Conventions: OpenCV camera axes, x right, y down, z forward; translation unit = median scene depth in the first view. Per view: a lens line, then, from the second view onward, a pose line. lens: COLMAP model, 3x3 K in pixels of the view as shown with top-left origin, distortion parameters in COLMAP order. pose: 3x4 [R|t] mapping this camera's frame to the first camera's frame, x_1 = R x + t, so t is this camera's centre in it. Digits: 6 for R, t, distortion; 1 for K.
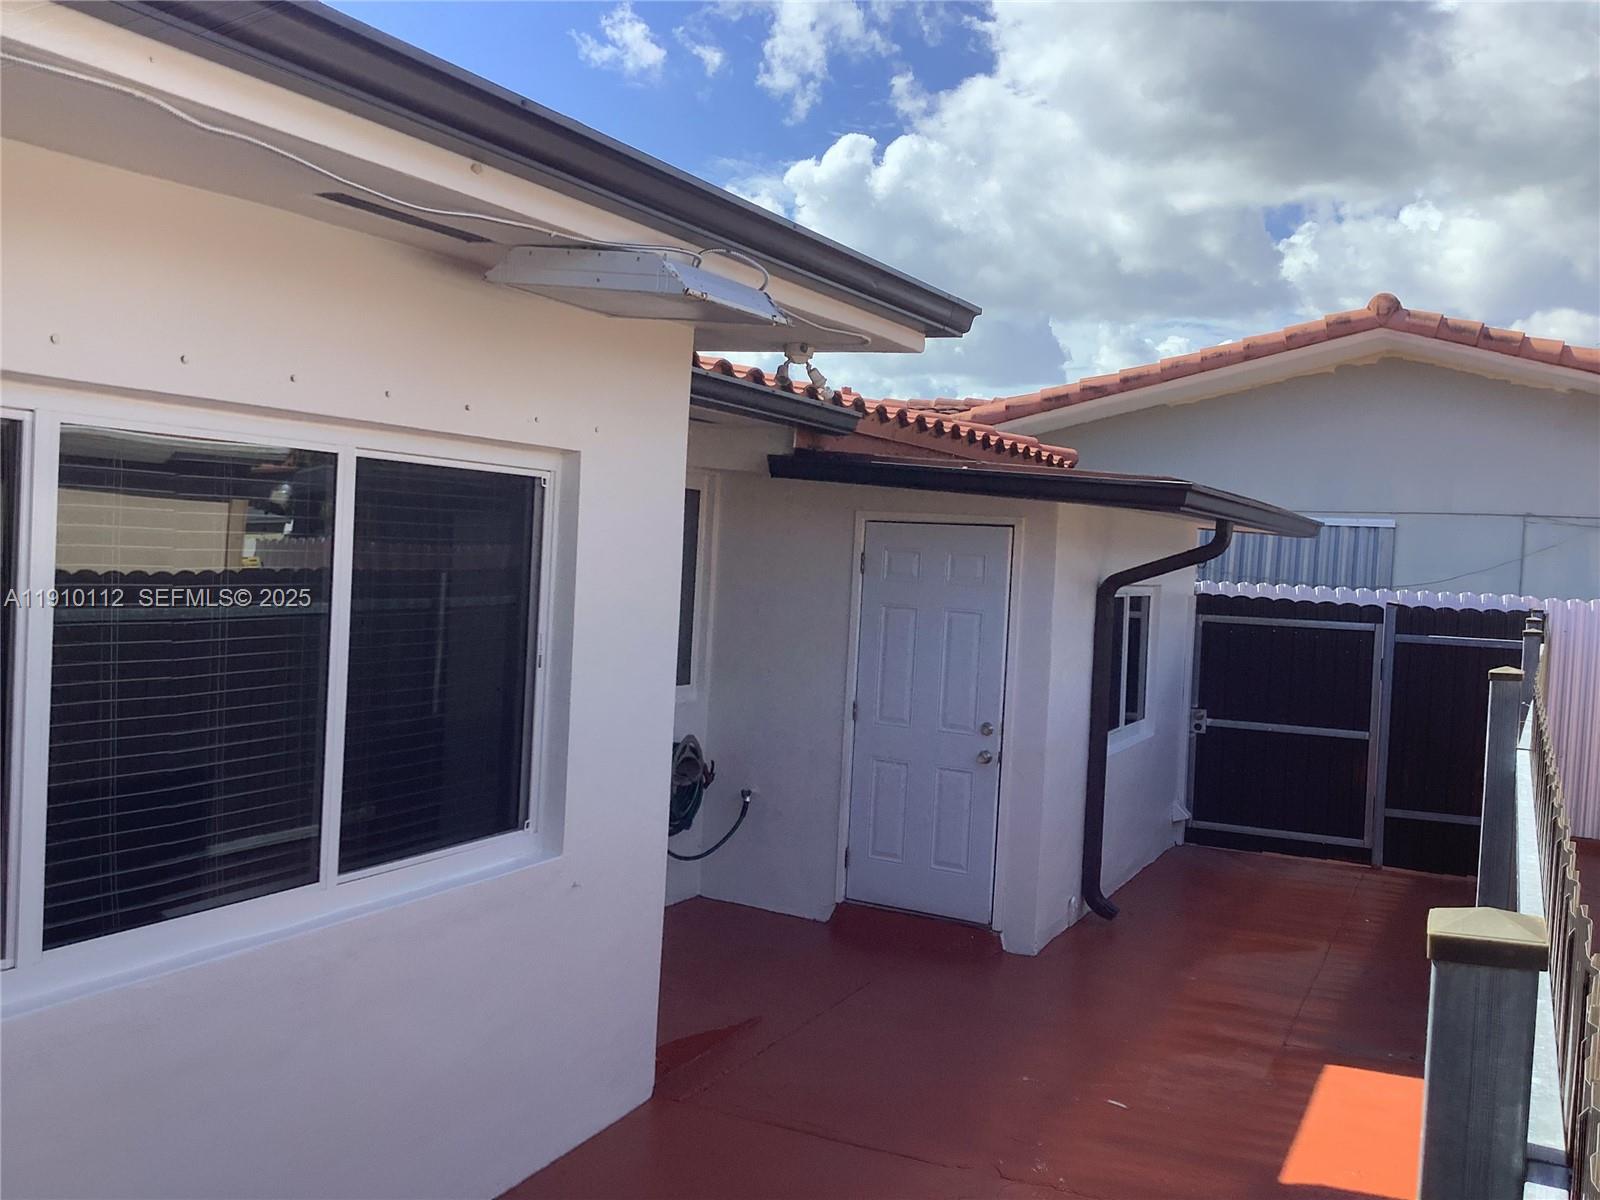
lens RADIAL K [[1439.9, 0, 798.8], [0, 1439.9, 592.4], [0, 0, 1]] dist [0.042882, -0.096669]
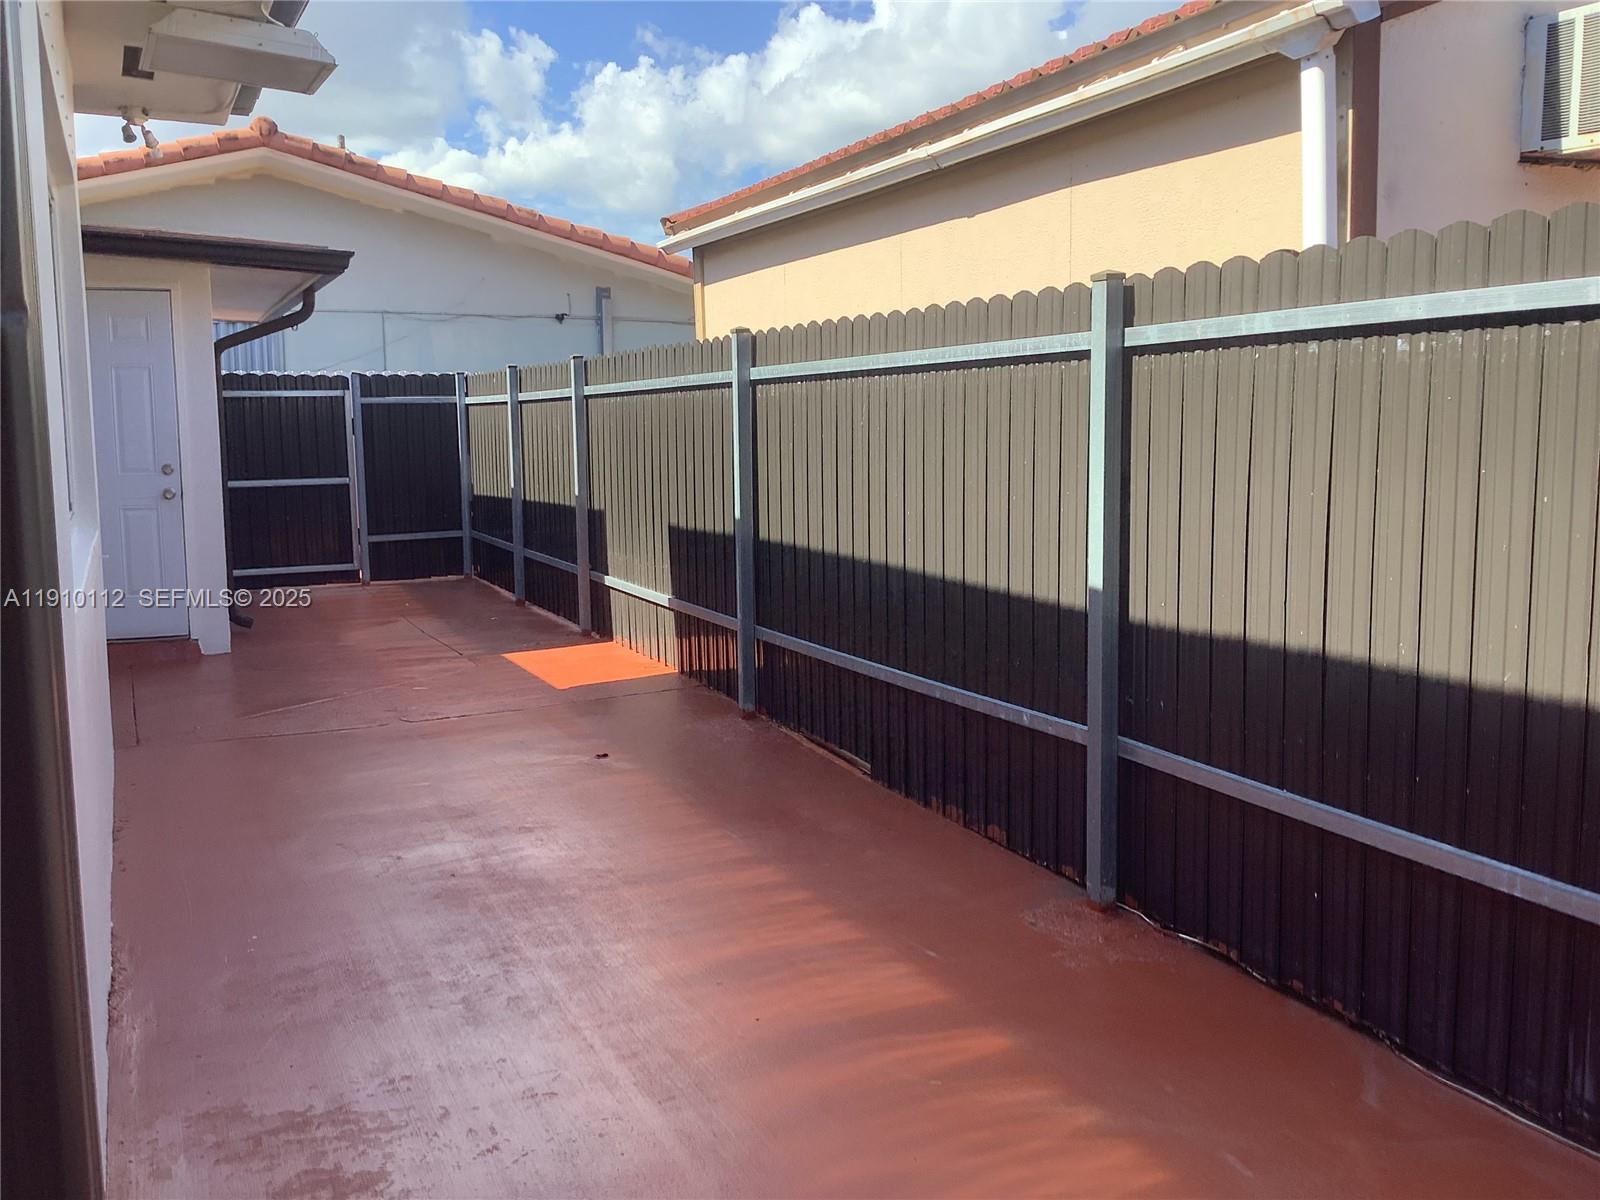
lens RADIAL K [[1439.9, 0, 796.8], [0, 1439.9, 600.5], [0, 0, 1]] dist [0.042882, -0.096669]
pose [[0.622488, -0.151176, 0.767890, -0.342414], [0.065529, 0.987789, 0.141347, 0.050109], [-0.779881, -0.037668, 0.624793, -0.091293]]
